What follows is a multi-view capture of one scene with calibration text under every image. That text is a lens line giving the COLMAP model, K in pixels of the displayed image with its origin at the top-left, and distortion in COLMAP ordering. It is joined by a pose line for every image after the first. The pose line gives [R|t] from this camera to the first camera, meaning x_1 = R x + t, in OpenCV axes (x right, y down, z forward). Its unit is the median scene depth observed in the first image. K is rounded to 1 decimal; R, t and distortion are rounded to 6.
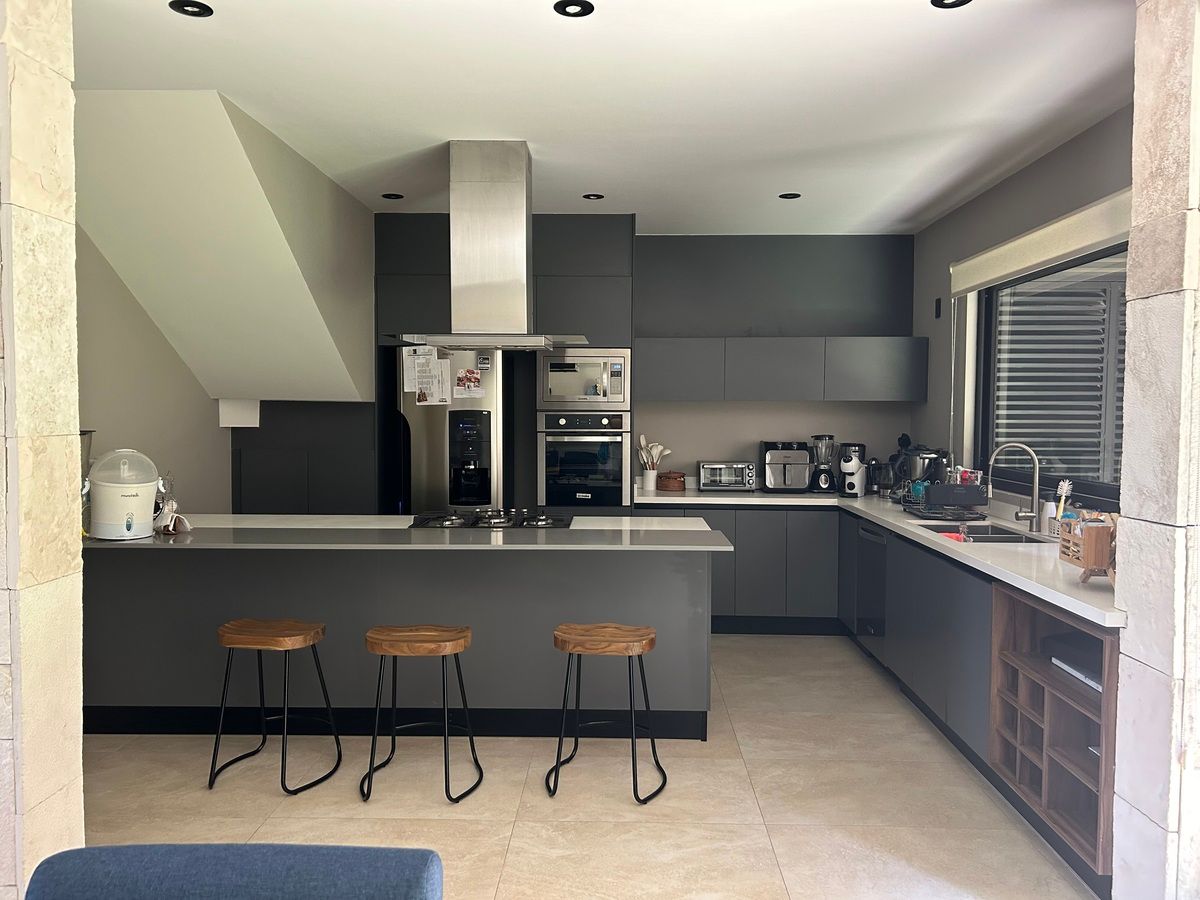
lens RADIAL K [[900.3, 0, 600.0], [0, 900.3, 450.0], [0, 0, 1]] dist [0.115270, -0.246535]
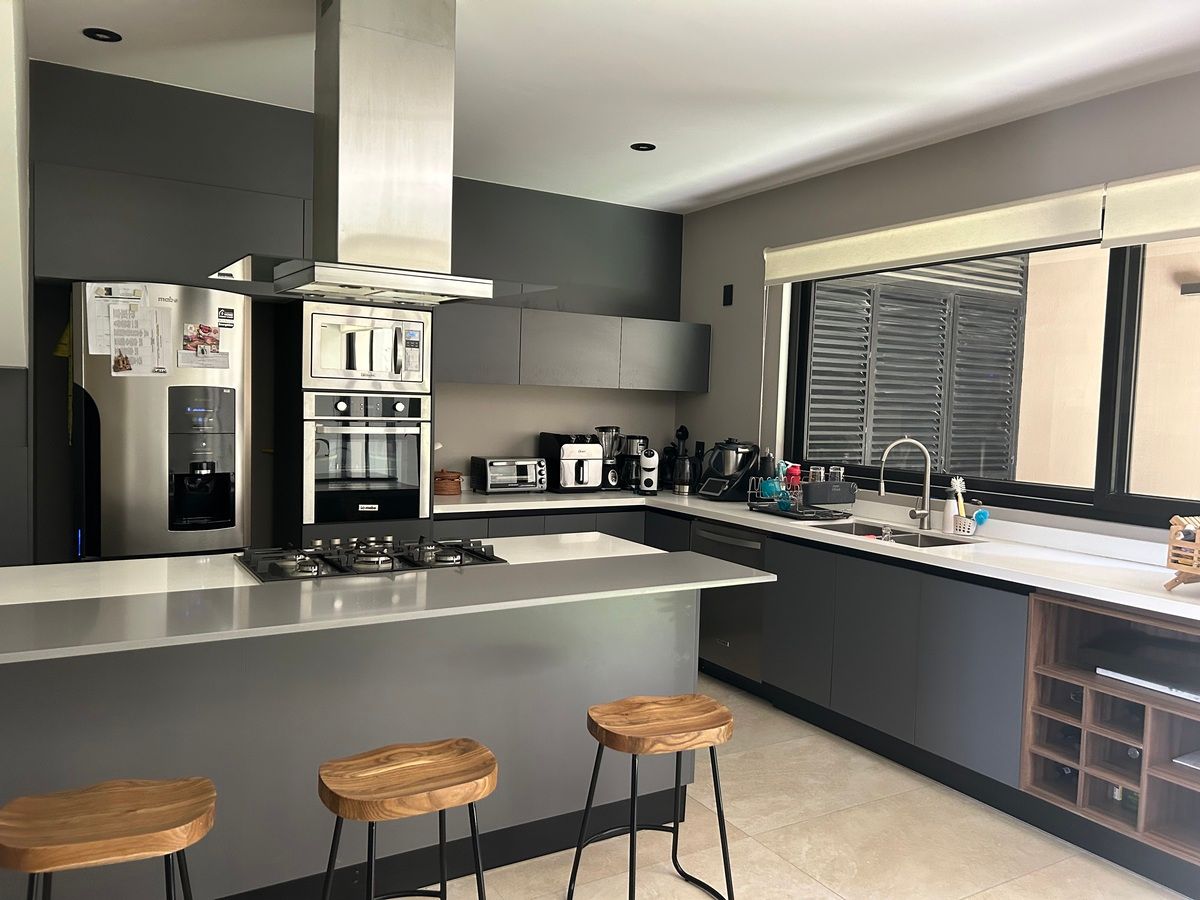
lens RADIAL K [[901.9, 0, 600.0], [0, 901.9, 450.0], [0, 0, 1]] dist [0.039613, -0.039211]
pose [[0.840957, -0.008607, 0.541034, -0.260908], [-0.001649, 0.999828, 0.018468, -0.010178], [-0.541100, -0.016422, 0.840798, 0.277078]]
